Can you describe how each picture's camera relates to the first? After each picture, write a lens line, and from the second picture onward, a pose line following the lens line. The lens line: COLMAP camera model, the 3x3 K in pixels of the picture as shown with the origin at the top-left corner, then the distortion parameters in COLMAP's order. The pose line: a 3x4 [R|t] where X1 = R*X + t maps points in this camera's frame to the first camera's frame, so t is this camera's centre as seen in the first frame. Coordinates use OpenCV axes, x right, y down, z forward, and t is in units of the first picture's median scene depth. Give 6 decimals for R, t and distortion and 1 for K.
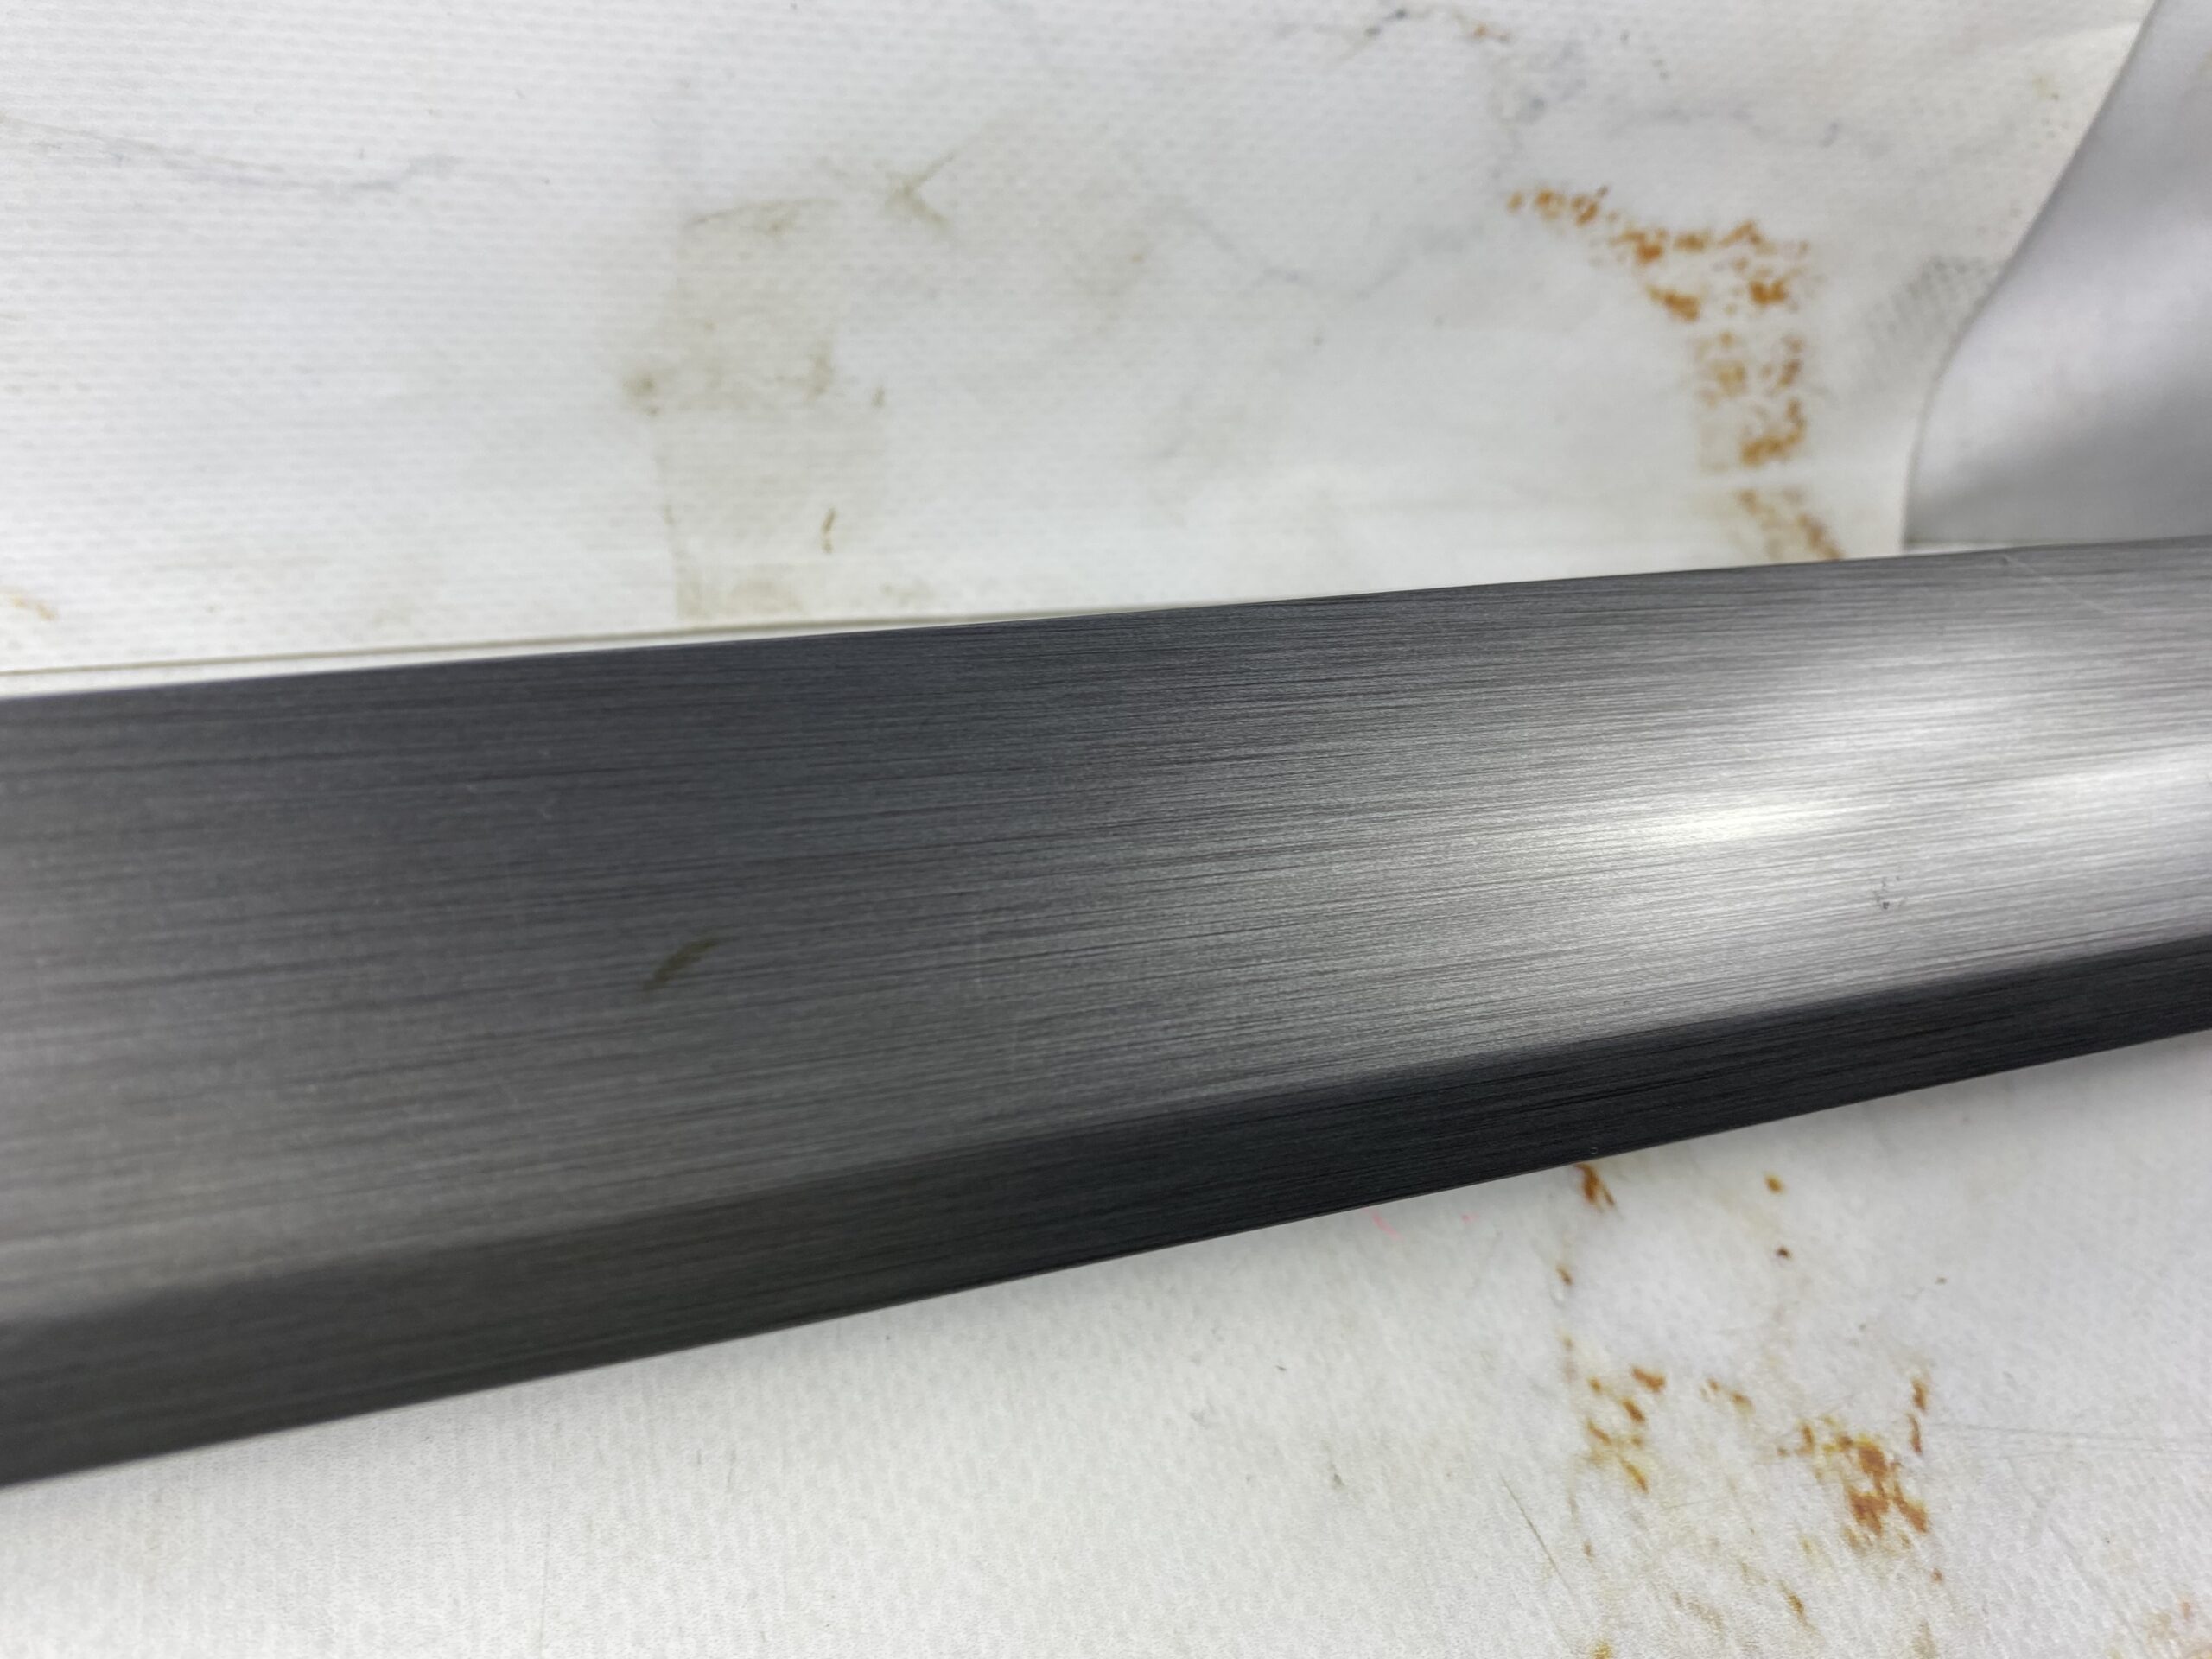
lens RADIAL K [[1747.3, 0, 1075.3], [0, 1747.3, 799.1], [0, 0, 1]] dist [-0.049314, 0.054454]
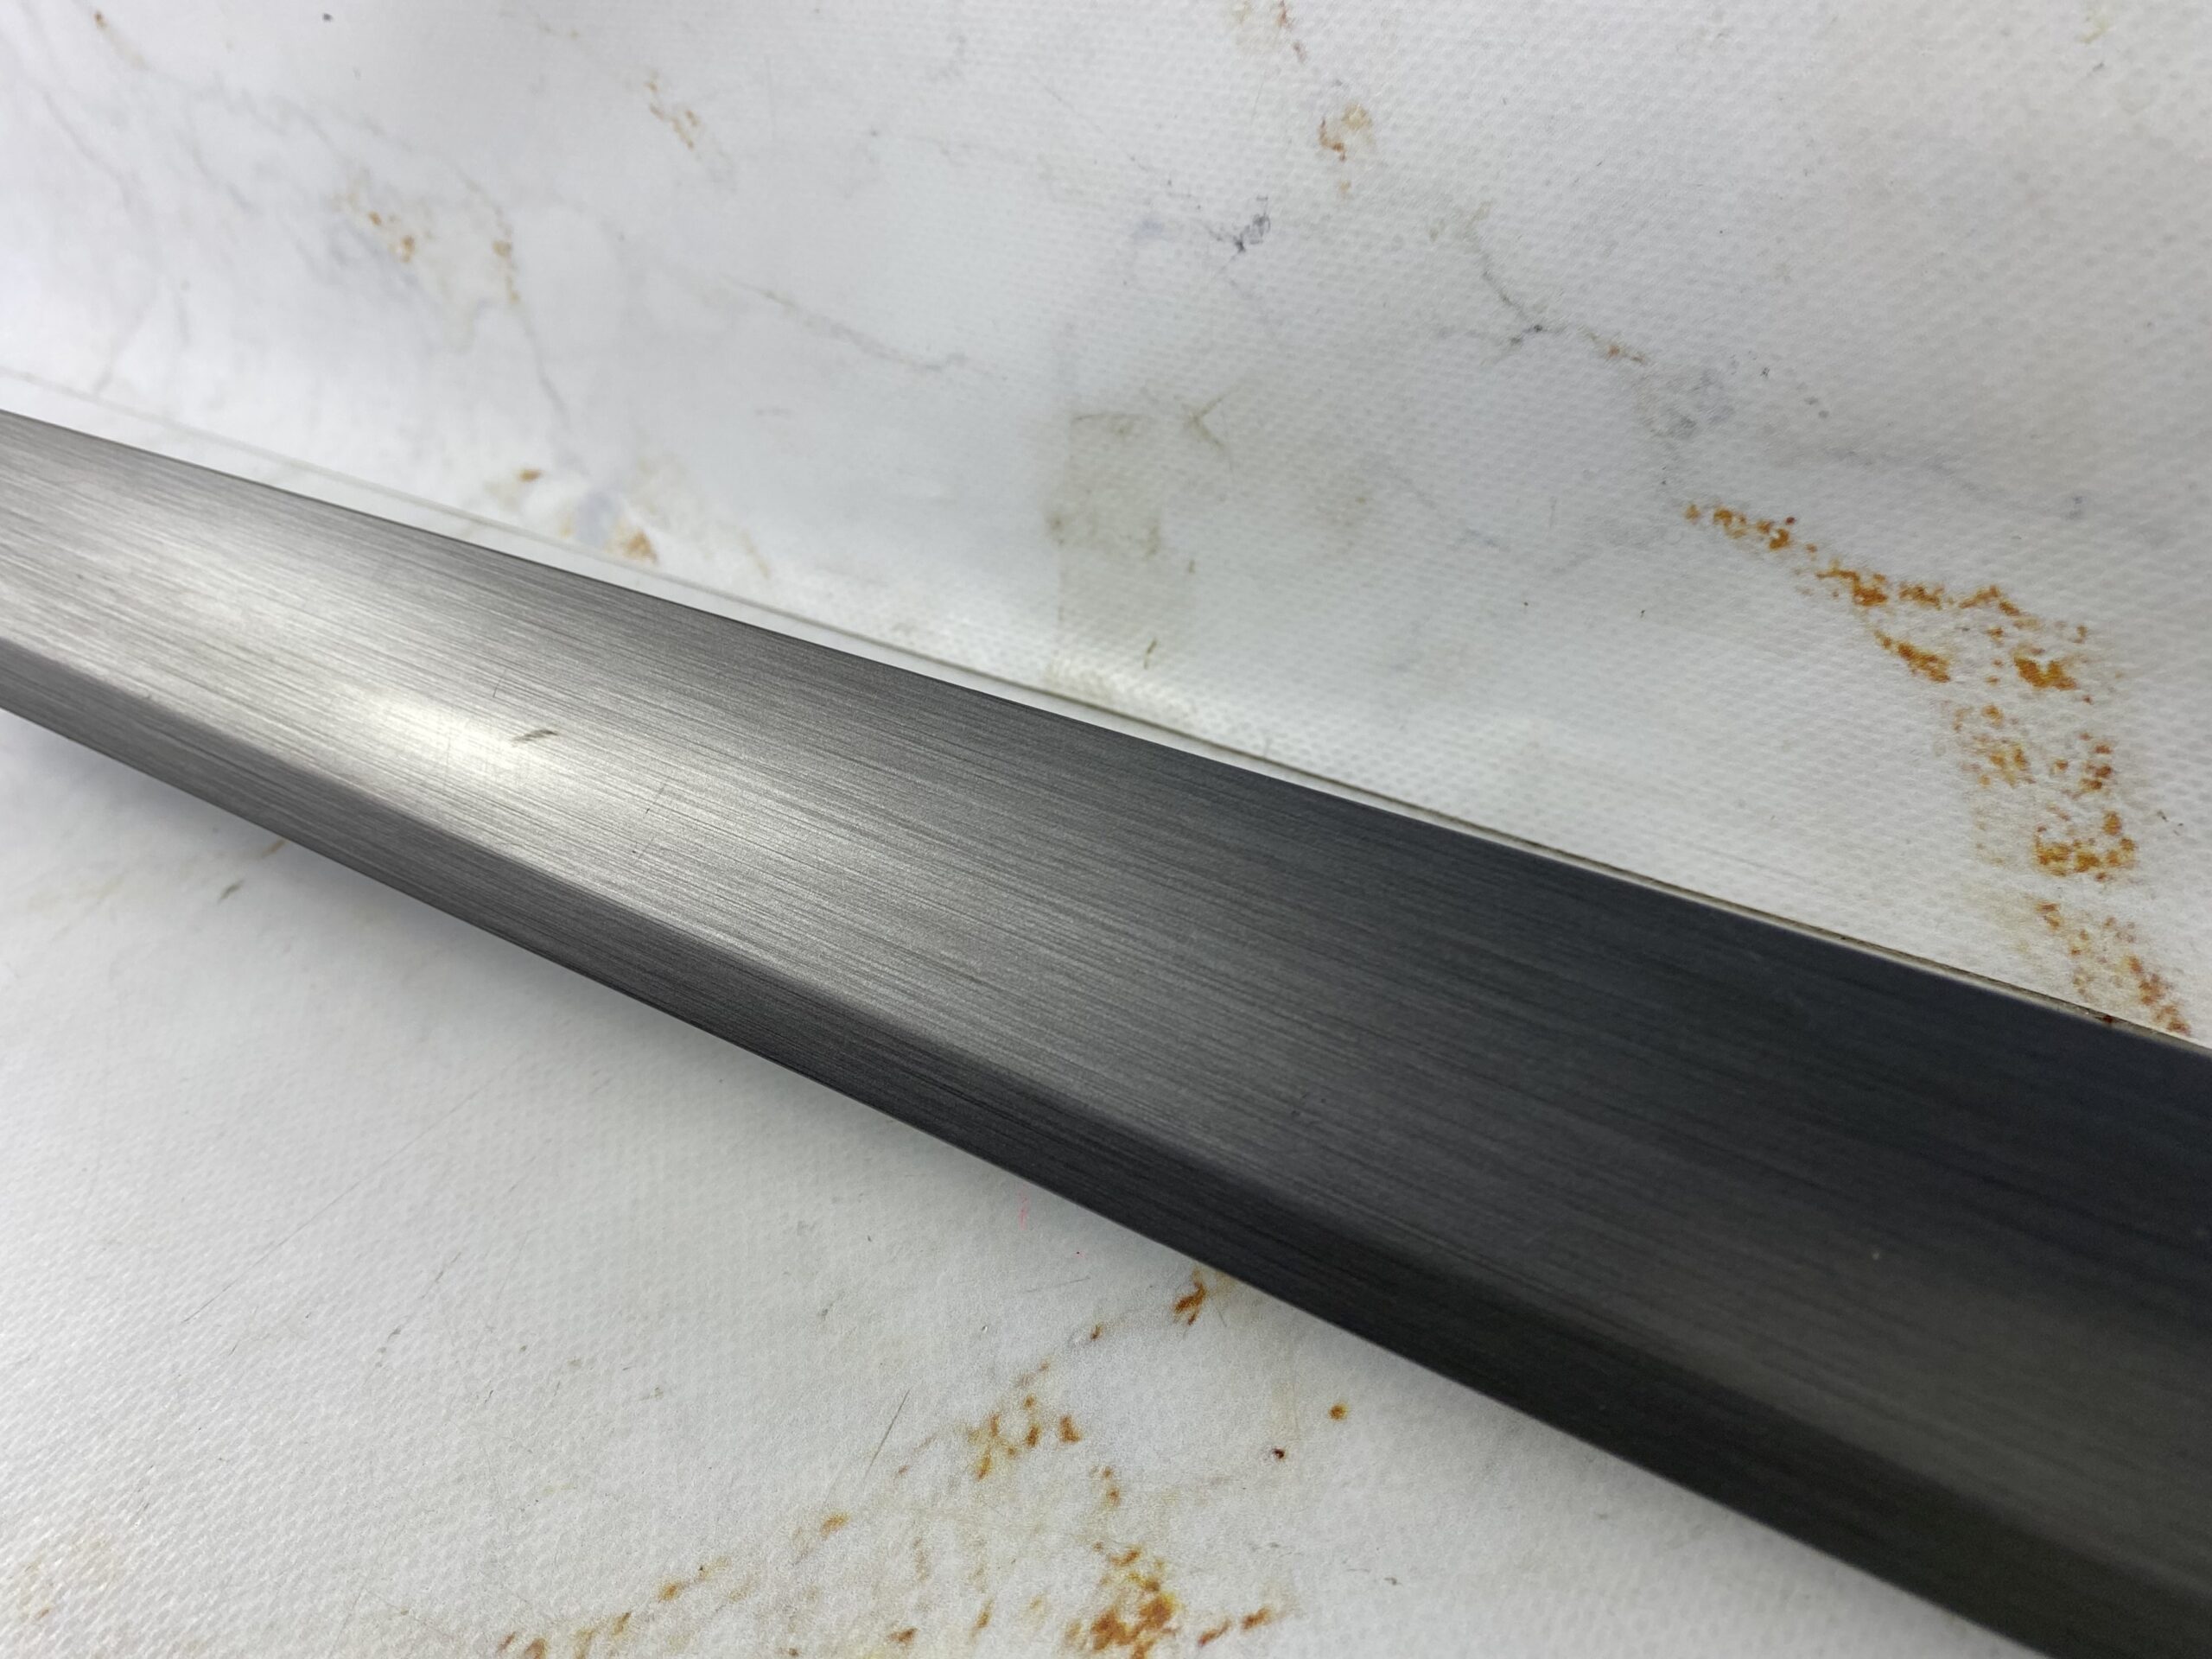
lens RADIAL K [[1715.9, 0, 1062.5], [0, 1715.9, 802.8], [0, 0, 1]] dist [-0.021474, 0.008962]
pose [[0.593140, 0.293623, -0.749647, 0.977129], [-0.391997, 0.918626, 0.049651, -0.099481], [0.703224, 0.264409, 0.659973, 0.114567]]
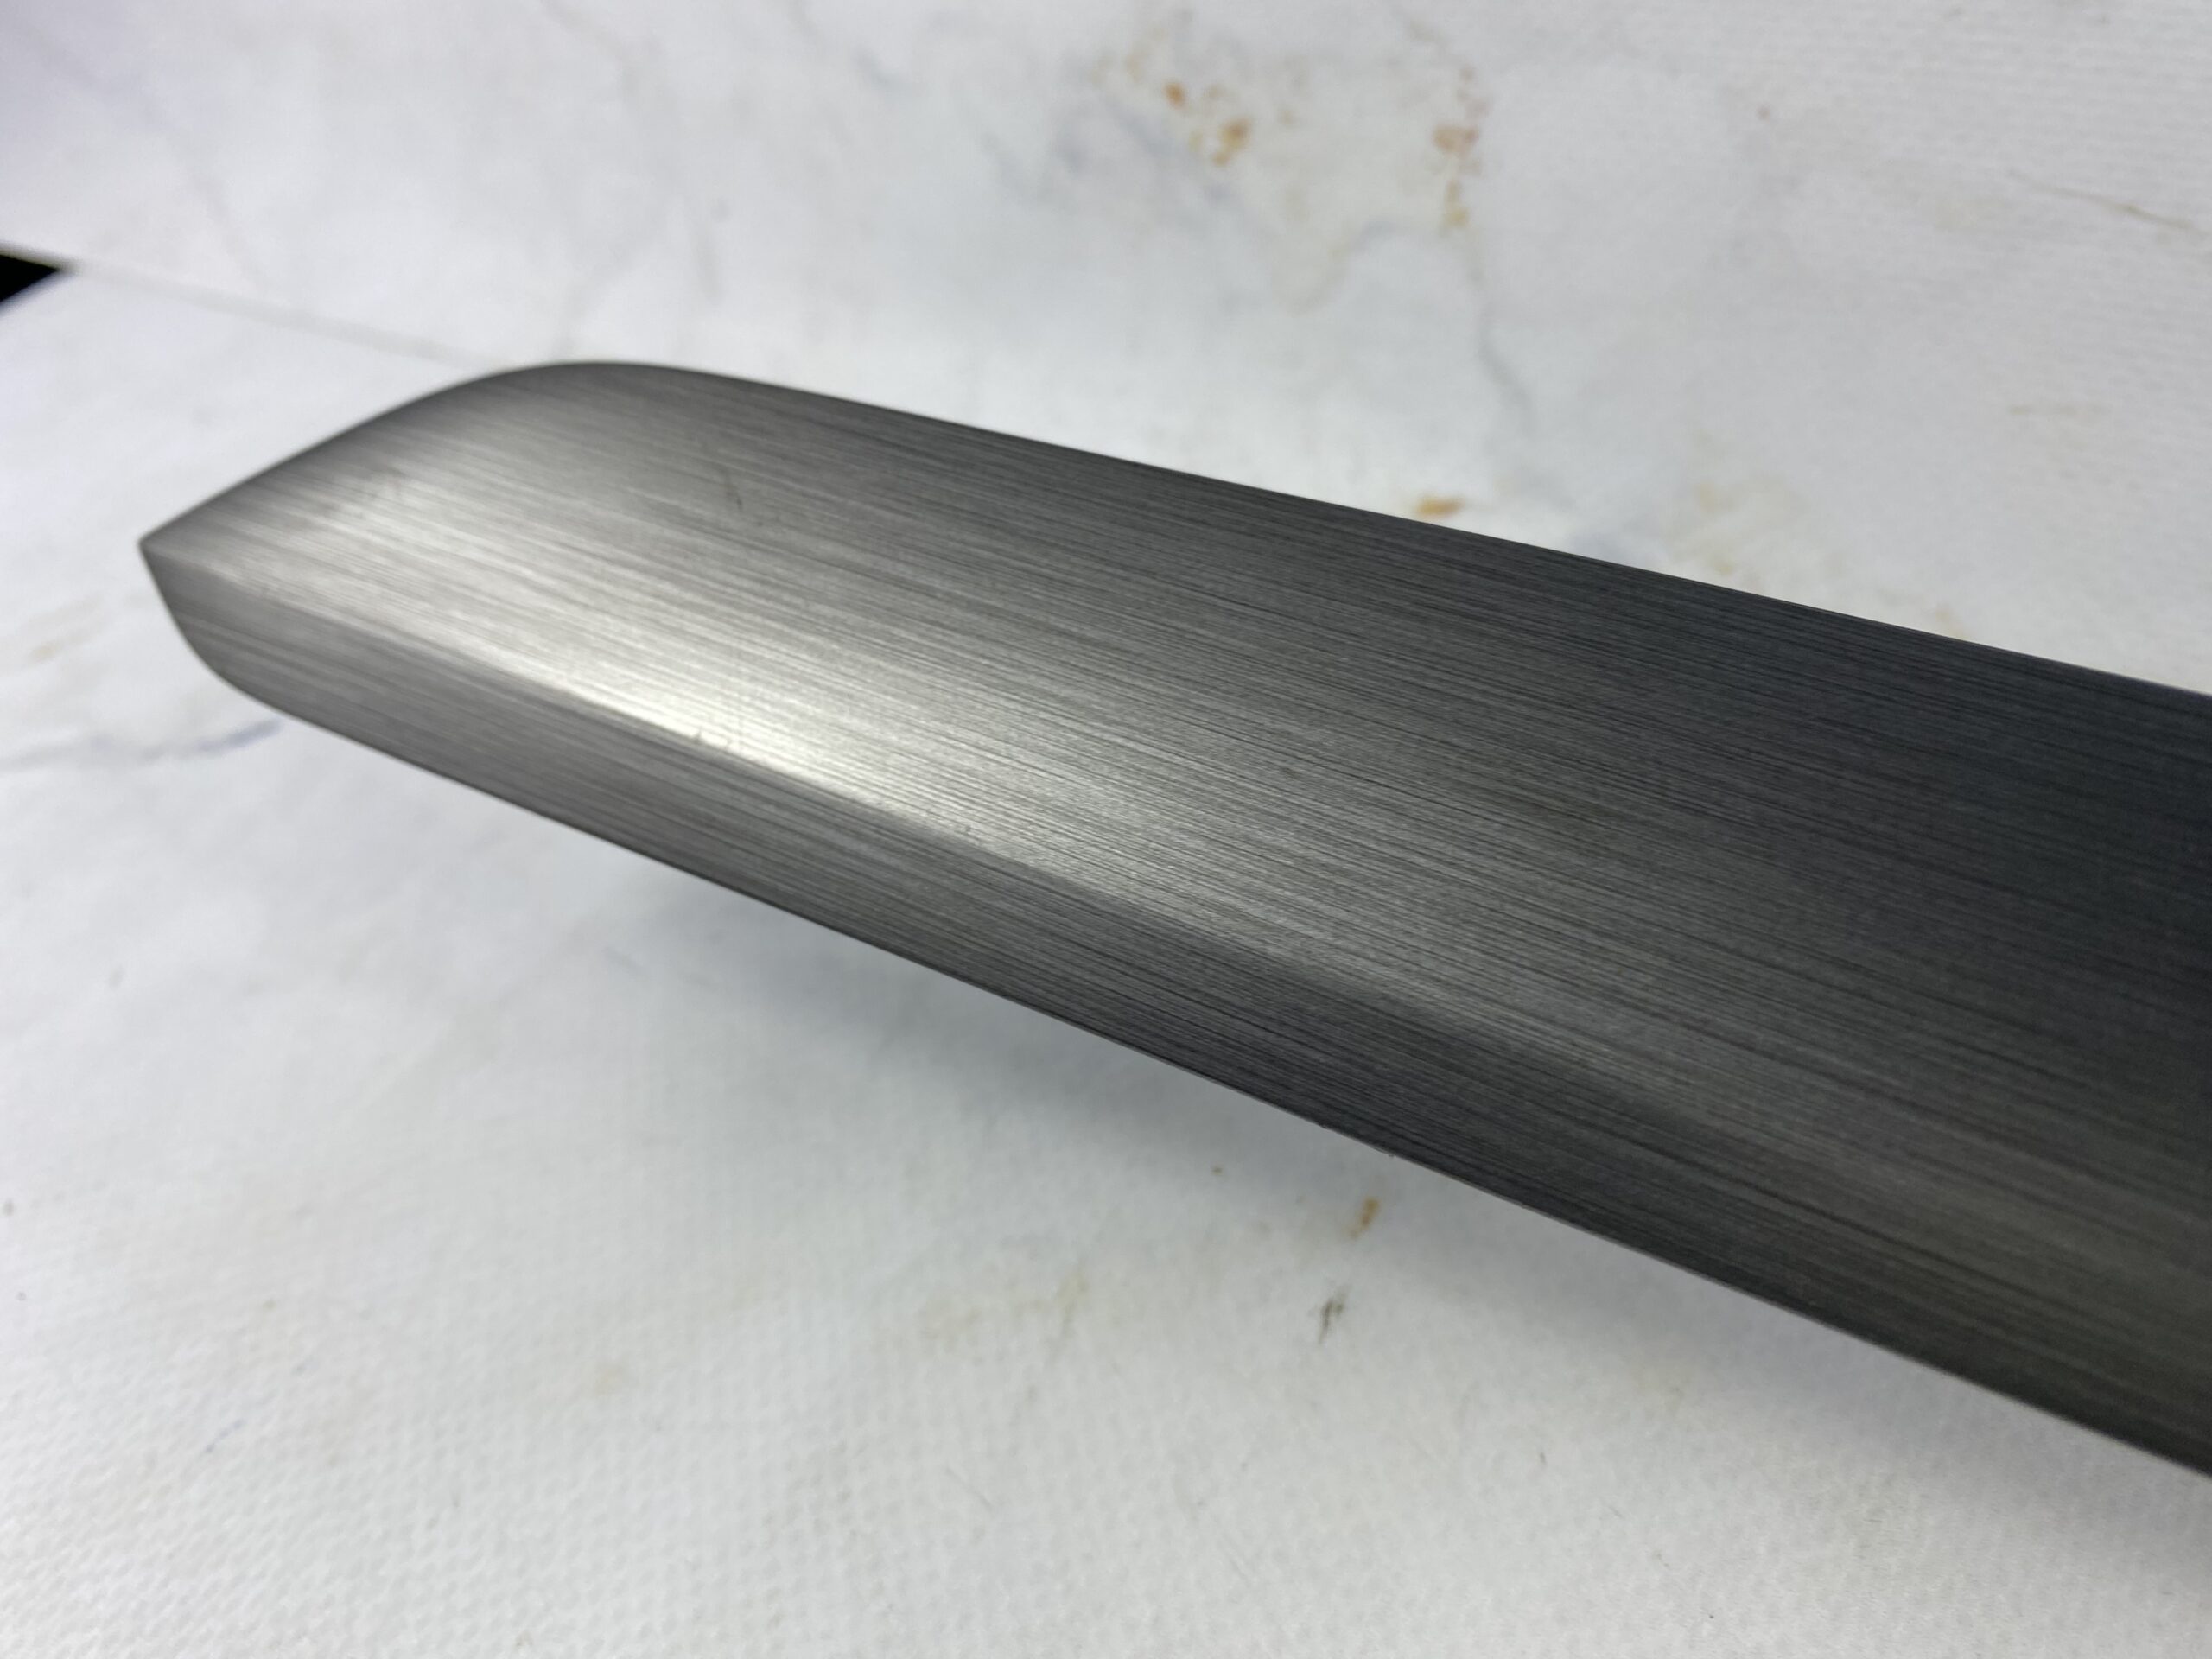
lens RADIAL K [[1750.1, 0, 1063.8], [0, 1750.1, 802.4], [0, 0, 1]] dist [-0.022253, 0.000452]
pose [[0.609178, 0.301298, -0.733568, -0.141263], [-0.383626, 0.921542, 0.059929, 0.117793], [0.694070, 0.244908, 0.676969, -0.105349]]
